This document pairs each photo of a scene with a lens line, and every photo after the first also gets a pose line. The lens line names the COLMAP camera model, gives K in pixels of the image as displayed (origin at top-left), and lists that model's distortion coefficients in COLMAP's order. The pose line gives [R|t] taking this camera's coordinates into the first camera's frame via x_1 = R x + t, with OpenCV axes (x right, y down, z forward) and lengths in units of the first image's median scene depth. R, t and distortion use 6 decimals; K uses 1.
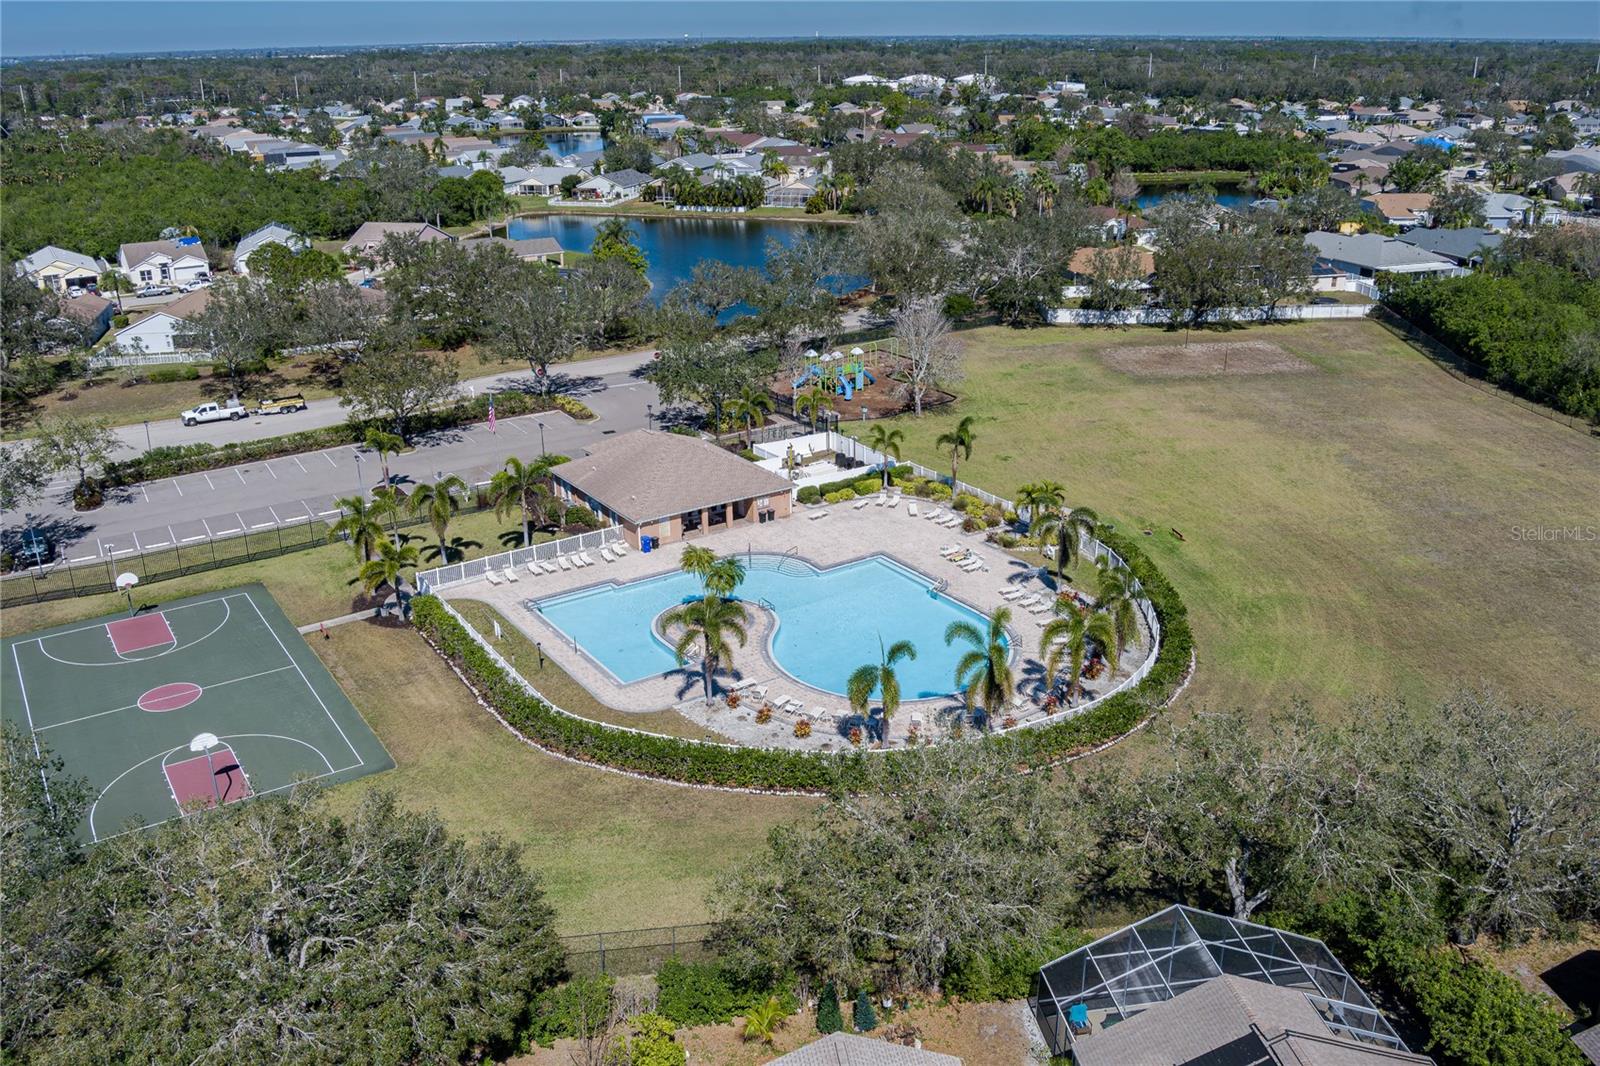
lens RADIAL K [[1302.7, 0, 796.9], [0, 1302.7, 526.0], [0, 0, 1]] dist [-0.062092, 0.012983]
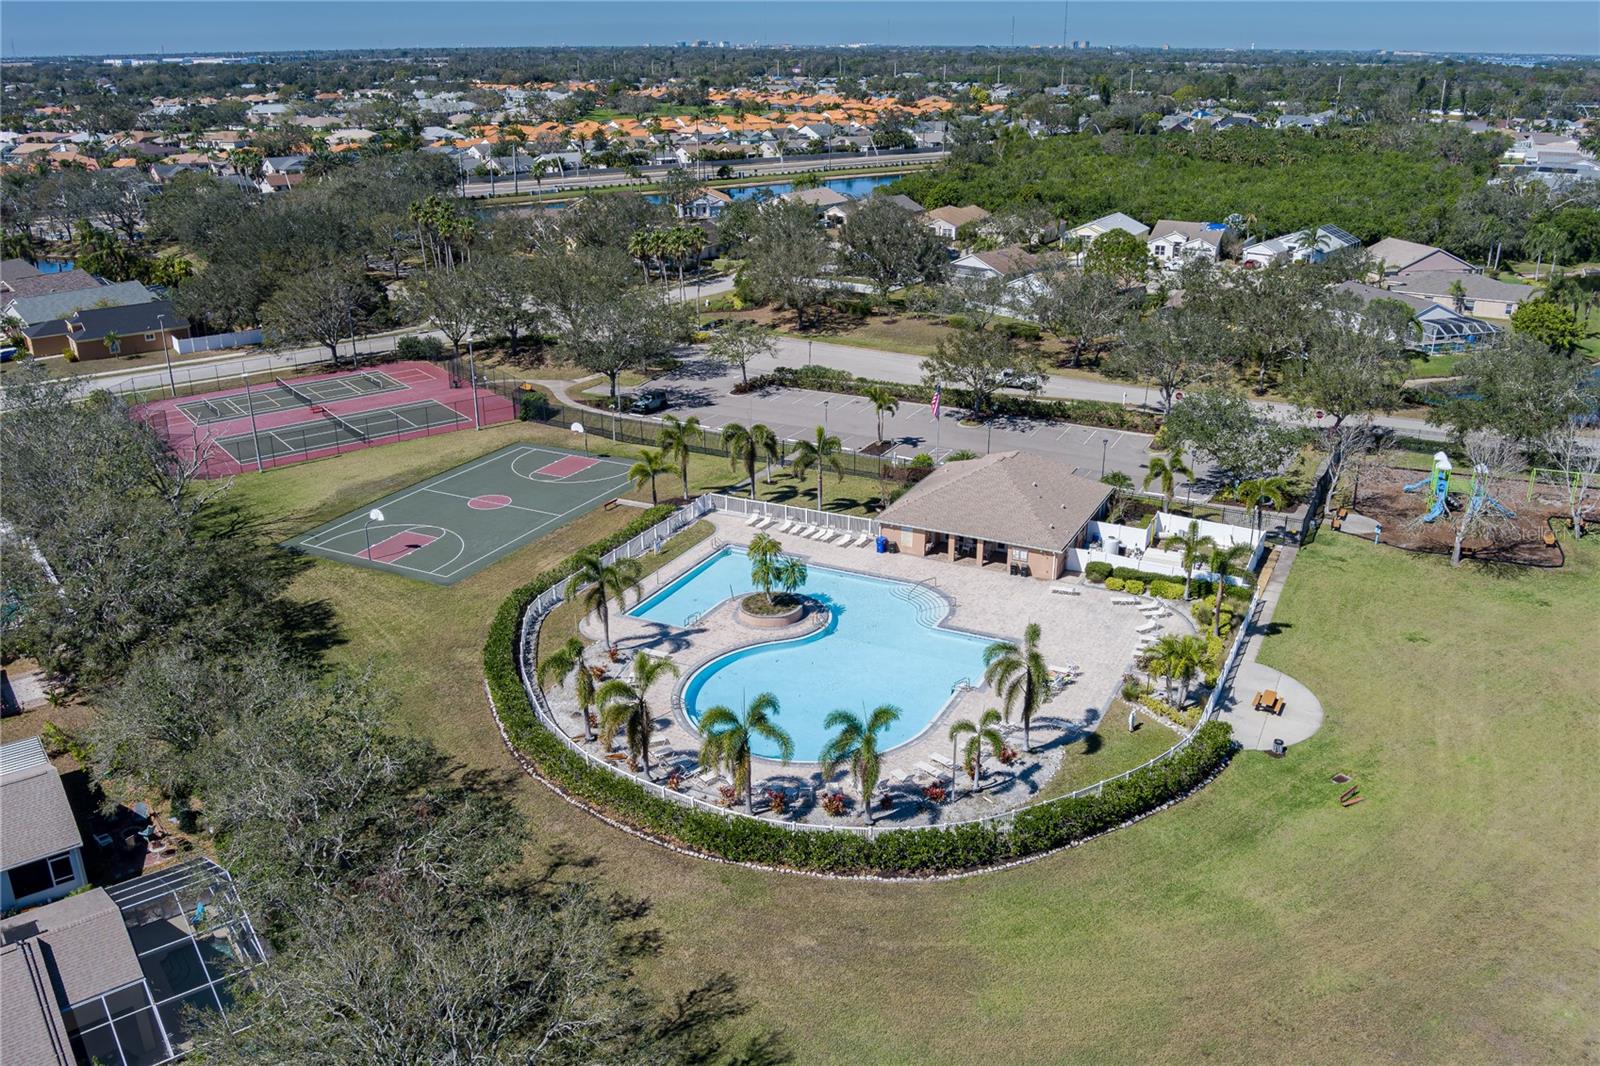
lens RADIAL K [[1302.7, 0, 796.9], [0, 1302.7, 526.0], [0, 0, 1]] dist [-0.062092, 0.012983]
pose [[0.490699, 0.314322, -0.812660, 0.635465], [-0.311320, 0.934350, 0.173408, -0.147040], [0.813815, 0.167907, 0.556339, 0.365075]]
